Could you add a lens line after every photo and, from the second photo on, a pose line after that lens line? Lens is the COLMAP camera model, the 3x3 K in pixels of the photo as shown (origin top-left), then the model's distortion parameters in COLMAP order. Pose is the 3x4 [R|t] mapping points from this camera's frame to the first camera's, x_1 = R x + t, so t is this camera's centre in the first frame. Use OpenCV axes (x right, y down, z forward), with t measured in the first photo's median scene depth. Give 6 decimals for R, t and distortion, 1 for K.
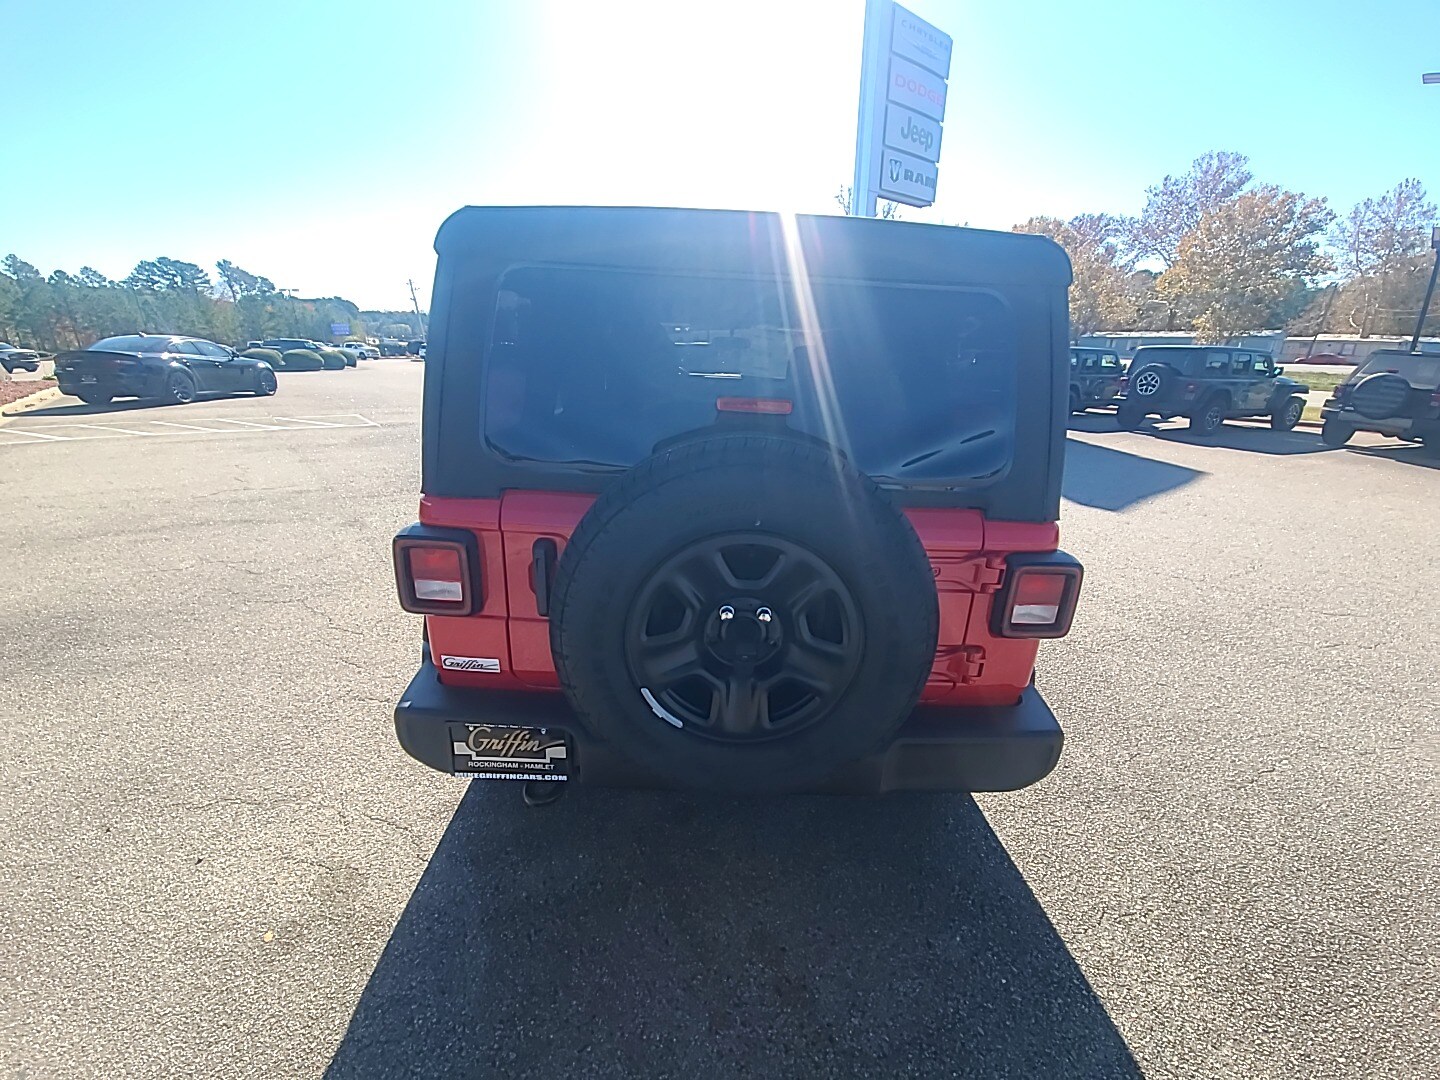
lens RADIAL K [[596.3, 0, 729.1], [0, 596.3, 541.6], [0, 0, 1]] dist [0.019148, -0.009427]
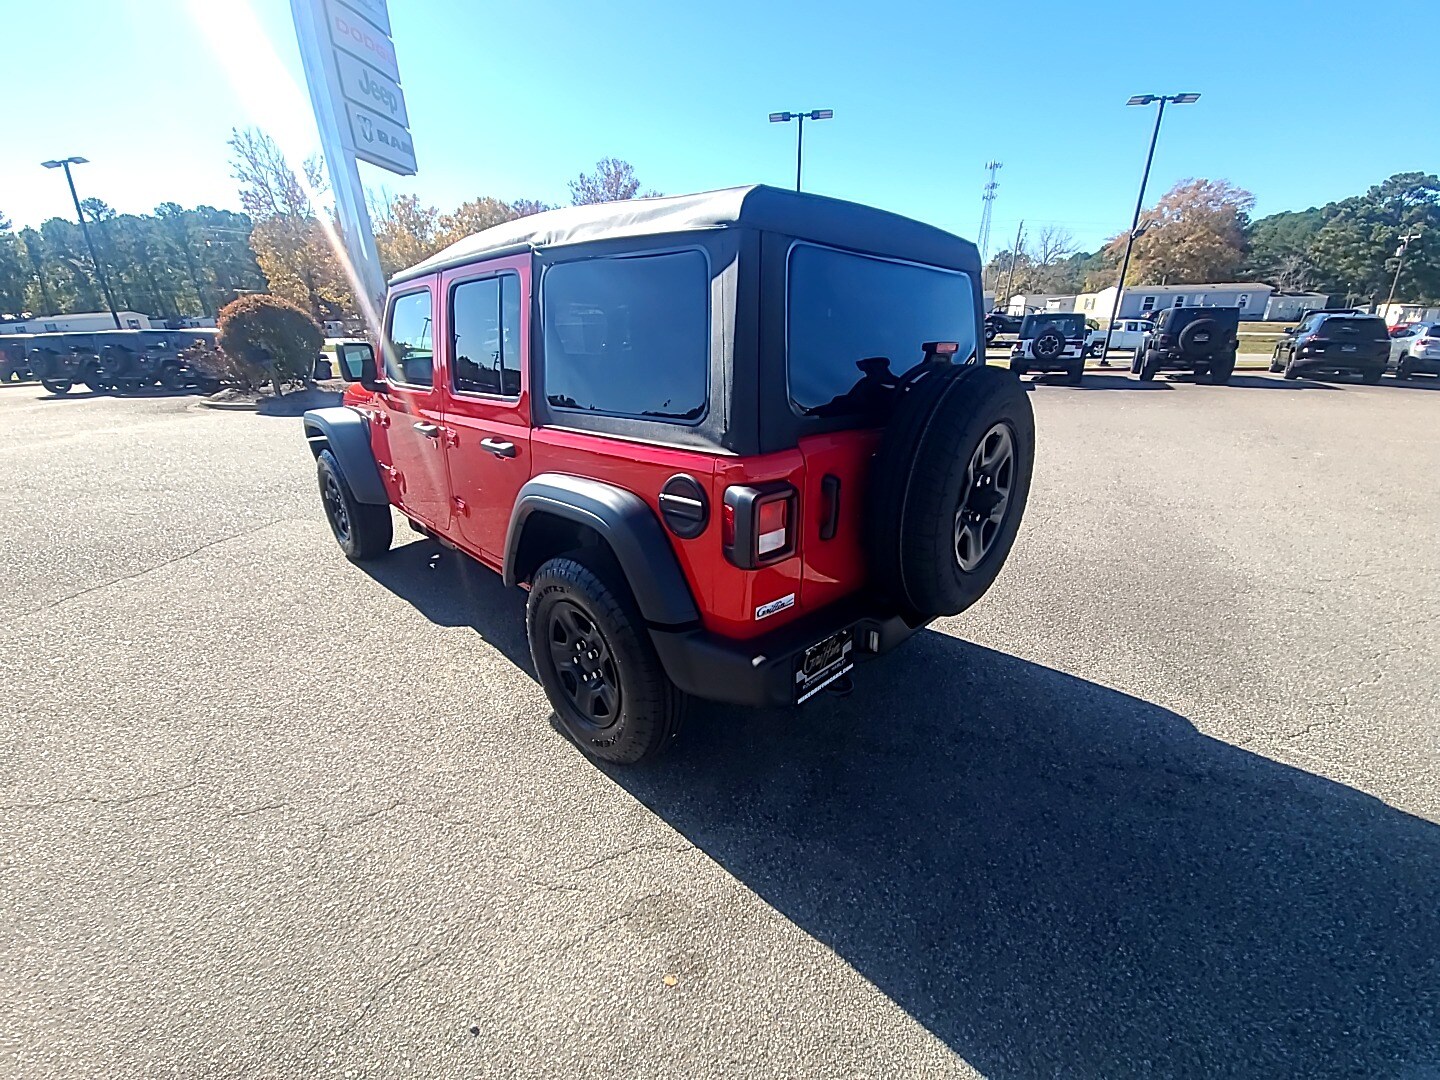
lens RADIAL K [[596.3, 0, 737.4], [0, 596.3, 541.0], [0, 0, 1]] dist [0.019148, -0.009427]
pose [[0.691615, -0.275014, 0.667859, -1.190971], [0.255407, 0.958051, 0.130019, -0.071894], [-0.675600, 0.080653, 0.732843, 0.234441]]
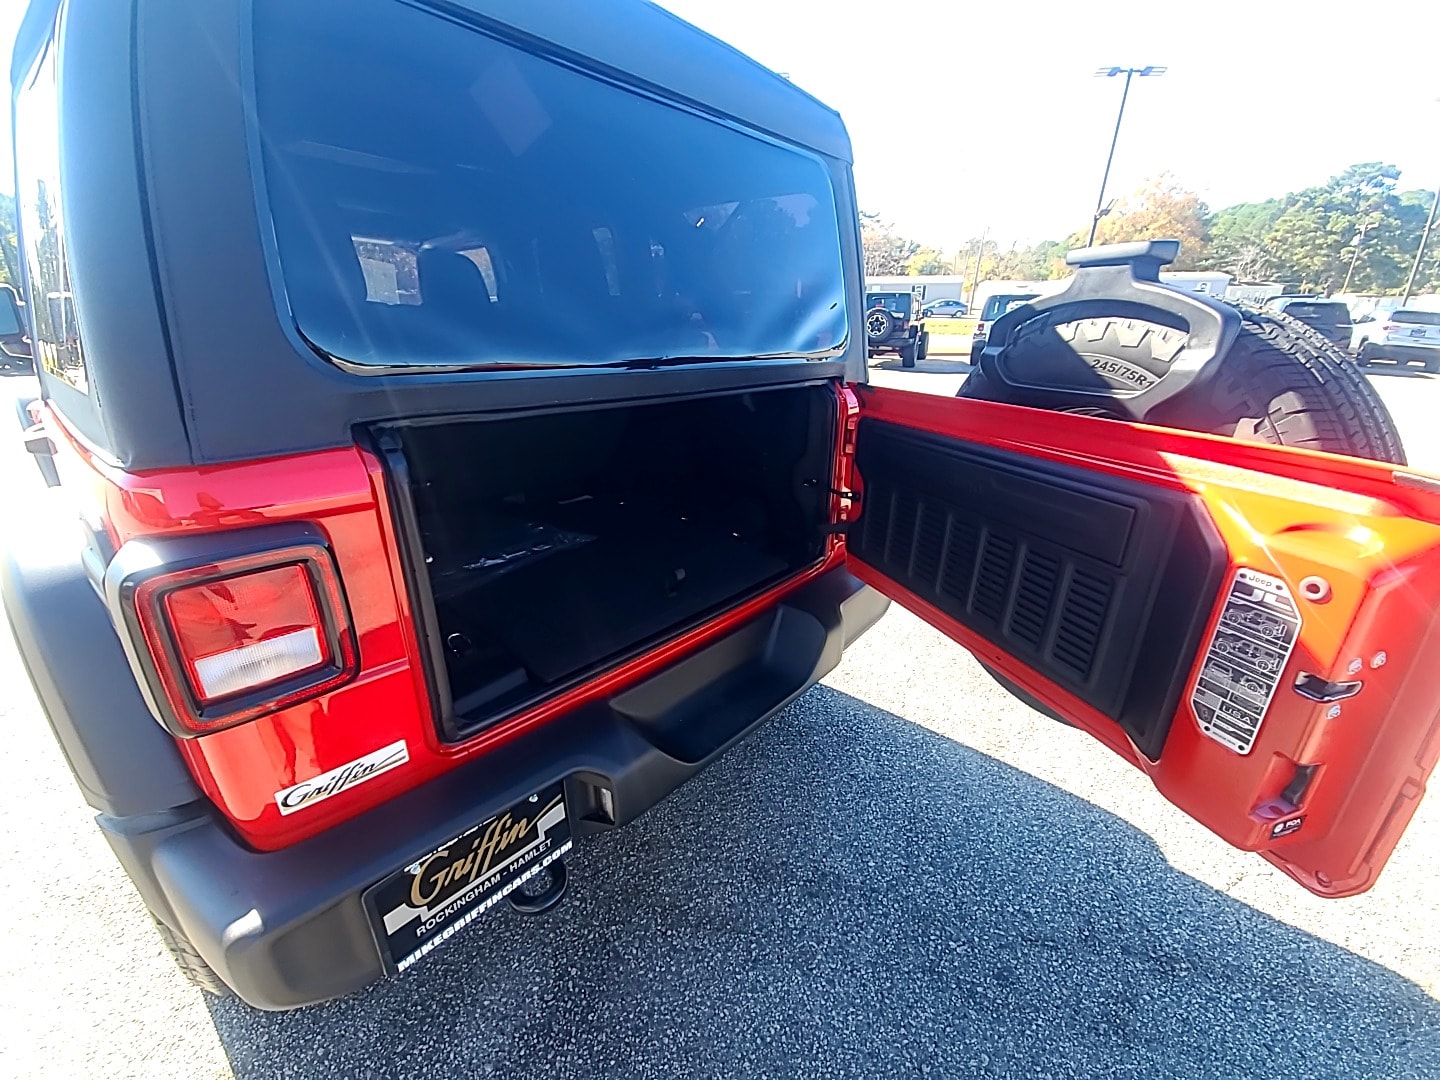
lens RADIAL K [[596.3, 0, 731.0], [0, 596.3, 539.1], [0, 0, 1]] dist [0.019148, -0.009427]
pose [[0.665123, -0.290745, 0.687807, -0.518907], [0.248012, 0.954812, 0.163779, 0.000842], [-0.704344, 0.061651, 0.707176, 0.371921]]
